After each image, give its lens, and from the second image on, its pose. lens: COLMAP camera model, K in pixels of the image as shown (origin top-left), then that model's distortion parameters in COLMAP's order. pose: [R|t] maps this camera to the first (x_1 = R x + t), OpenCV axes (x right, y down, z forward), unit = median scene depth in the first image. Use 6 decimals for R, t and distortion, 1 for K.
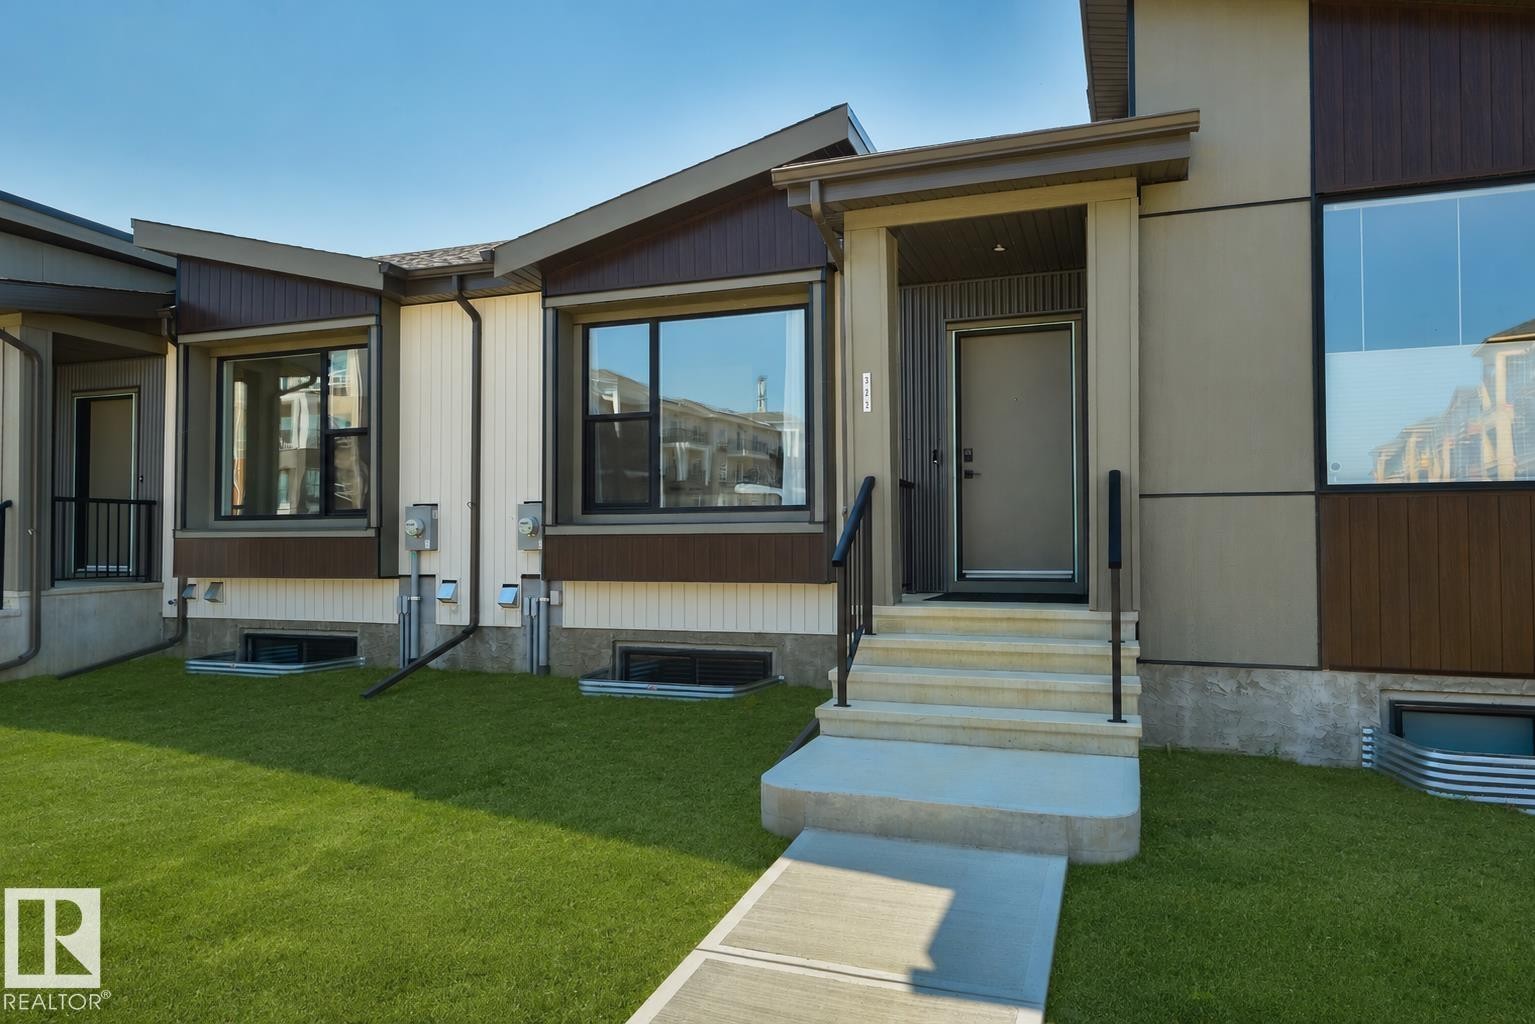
lens RADIAL K [[1061.3, 0, 721.9], [0, 1061.3, 514.1], [0, 0, 1]] dist [0.009685, -0.002596]
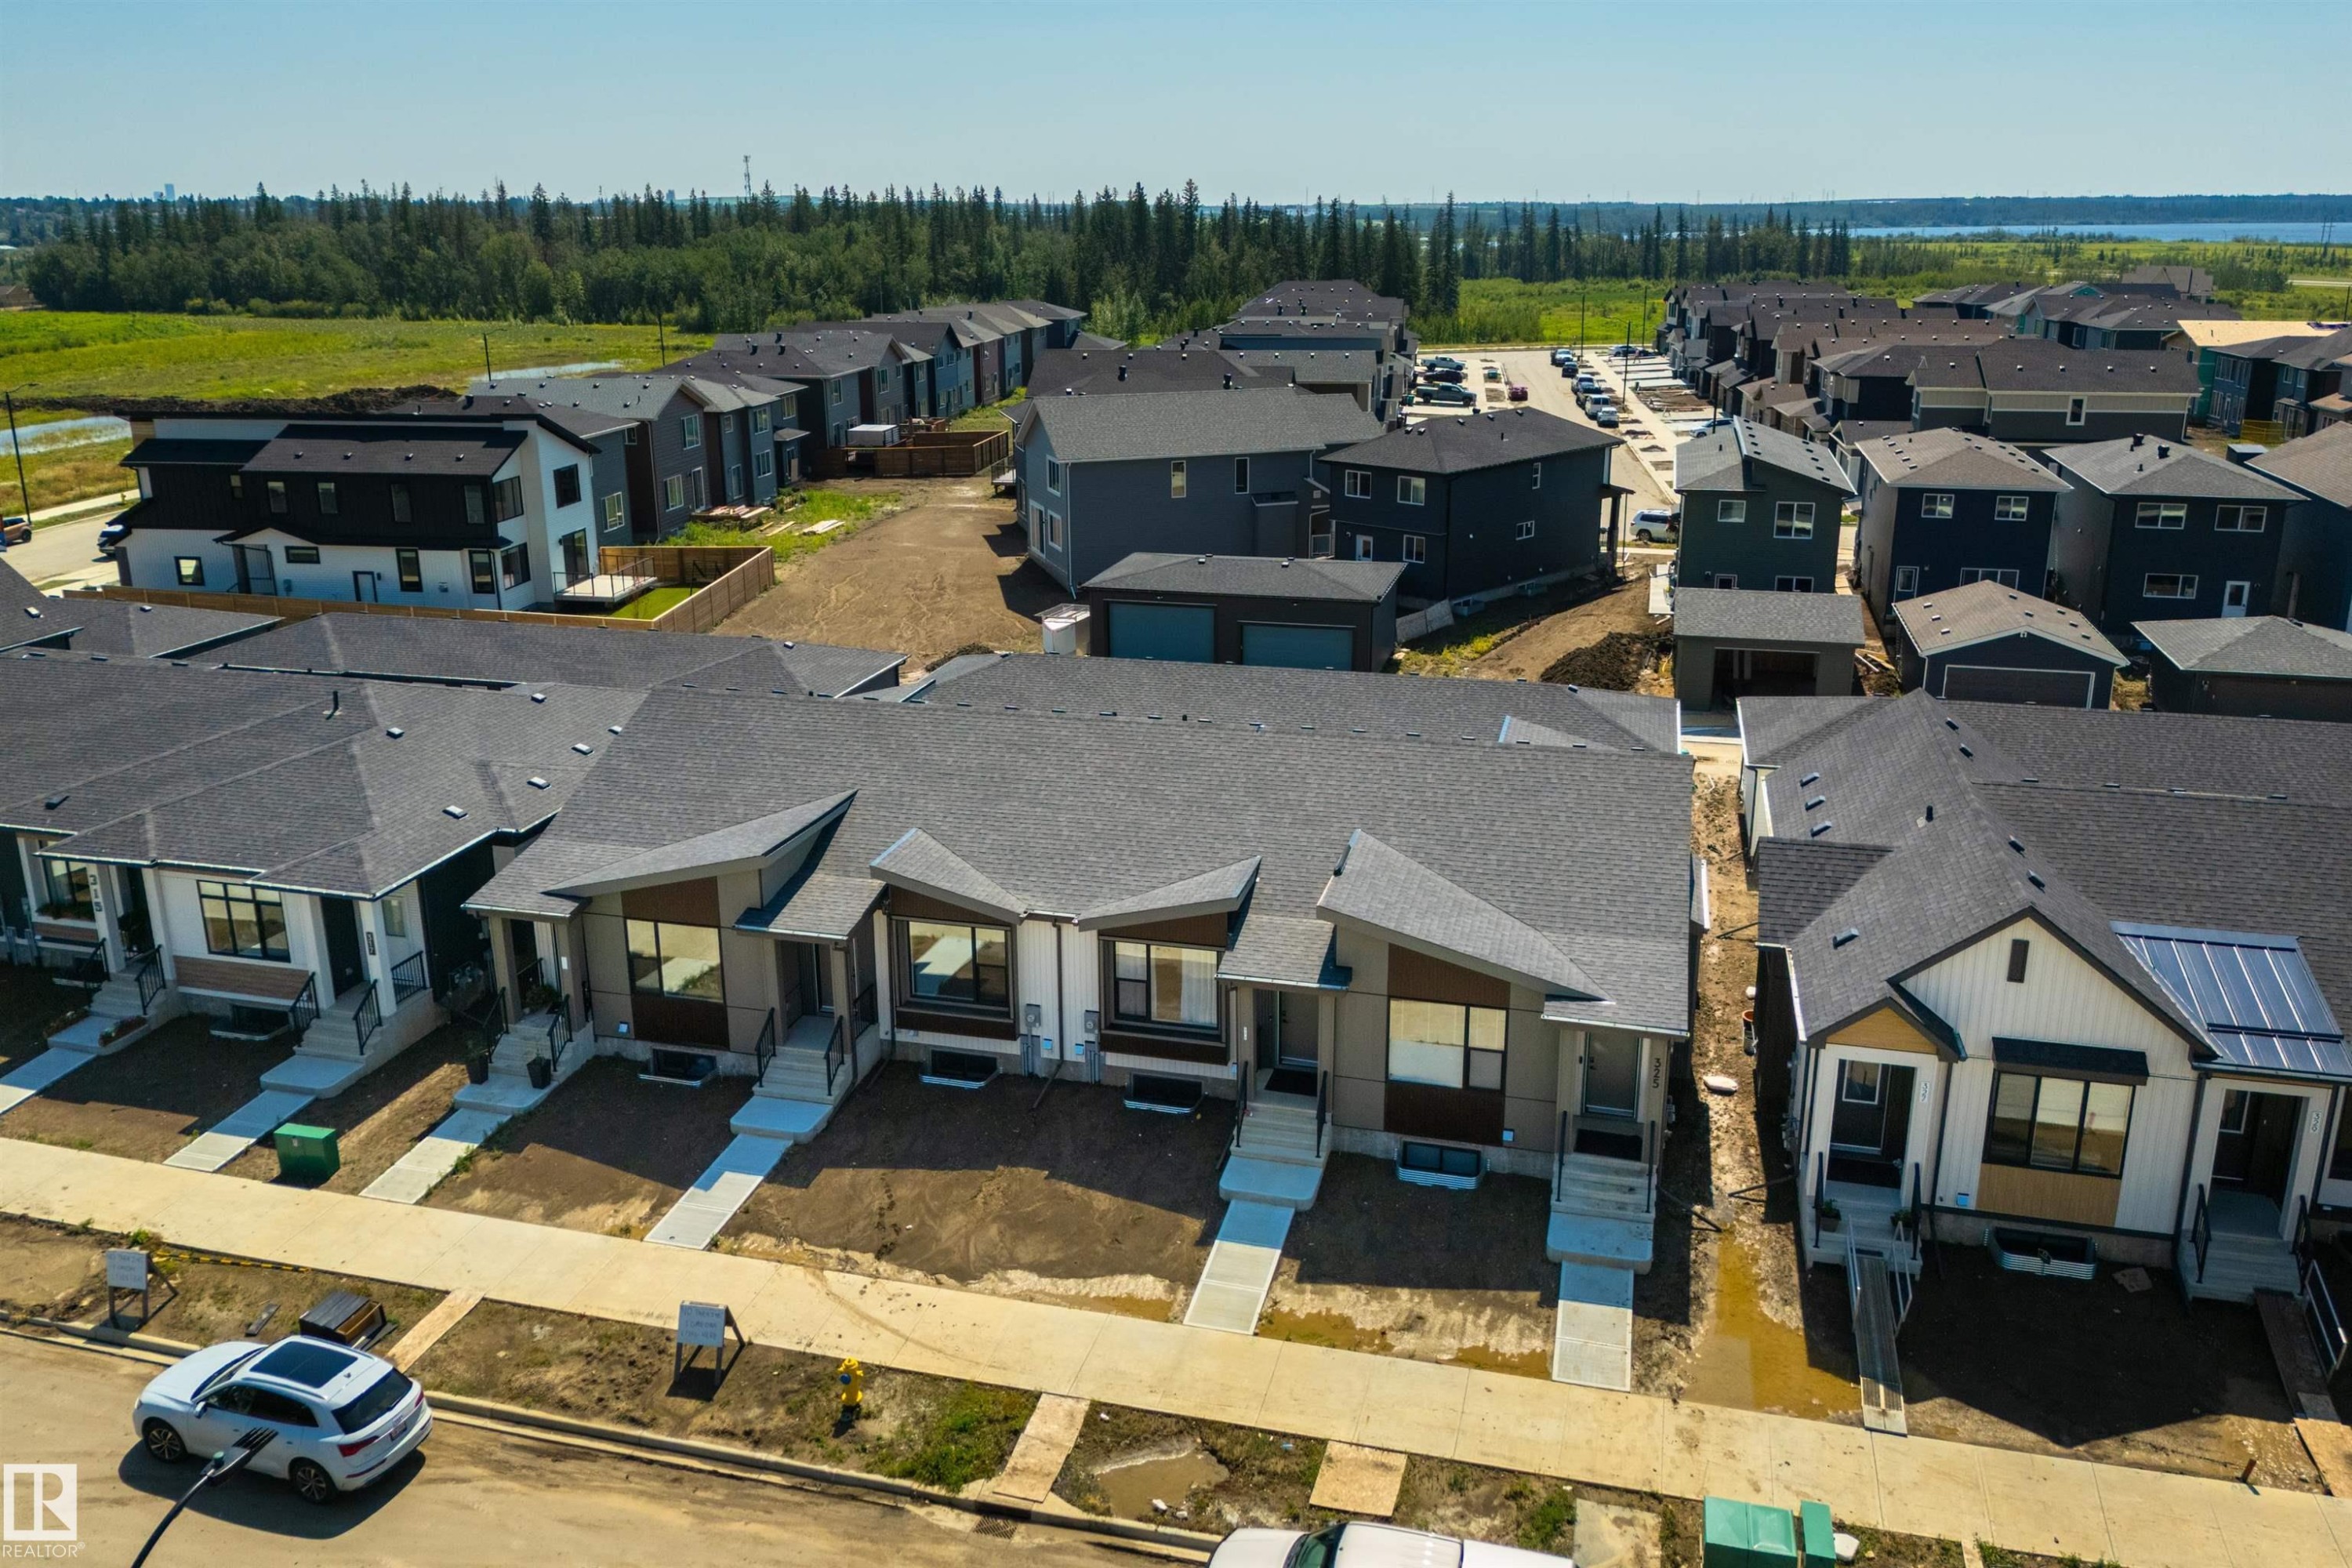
lens RADIAL K [[1664.2, 0, 1179.5], [0, 1664.2, 771.7], [0, 0, 1]] dist [0.004568, 0.000199]
pose [[0.993312, -0.031251, 0.111147, -0.363832], [-0.001727, 0.958544, 0.284940, -1.464490], [-0.115444, -0.283226, 0.952080, -2.146110]]
